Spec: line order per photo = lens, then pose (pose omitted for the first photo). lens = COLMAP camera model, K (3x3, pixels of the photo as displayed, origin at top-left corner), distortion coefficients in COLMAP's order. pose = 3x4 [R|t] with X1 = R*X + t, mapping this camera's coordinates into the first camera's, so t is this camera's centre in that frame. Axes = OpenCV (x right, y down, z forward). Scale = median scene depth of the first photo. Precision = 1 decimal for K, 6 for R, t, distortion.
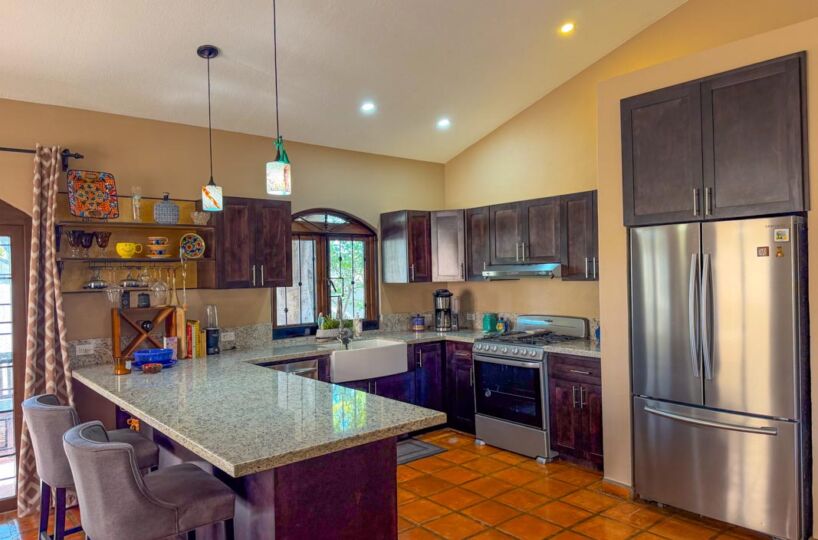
lens RADIAL K [[573.7, 0, 406.6], [0, 573.7, 274.5], [0, 0, 1]] dist [0.047191, -0.058454]
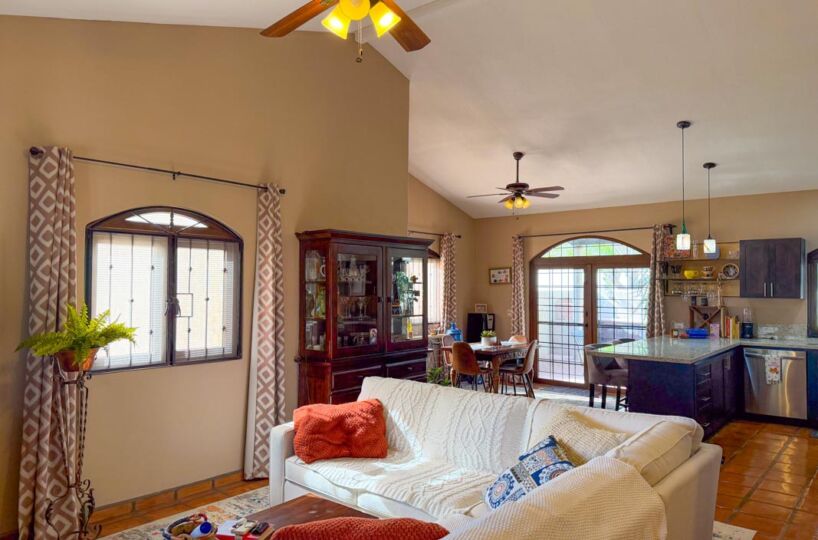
lens RADIAL K [[573.7, 0, 403.4], [0, 573.7, 271.5], [0, 0, 1]] dist [0.047191, -0.058454]
pose [[0.172987, -0.004105, -0.984916, 0.900938], [-0.011605, 0.999913, -0.006206, -0.021692], [0.984856, 0.012504, 0.172924, -0.180766]]
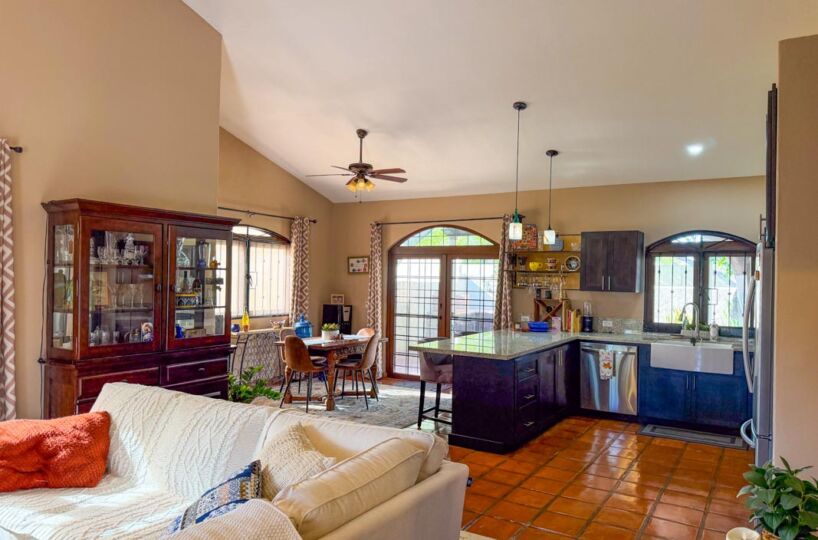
lens RADIAL K [[573.7, 0, 410.8], [0, 573.7, 272.4], [0, 0, 1]] dist [0.047191, -0.058454]
pose [[0.325941, 0.016851, -0.945240, 0.822876], [-0.030278, 0.999514, 0.007378, -0.017937], [0.944905, 0.026215, 0.326293, 0.030268]]
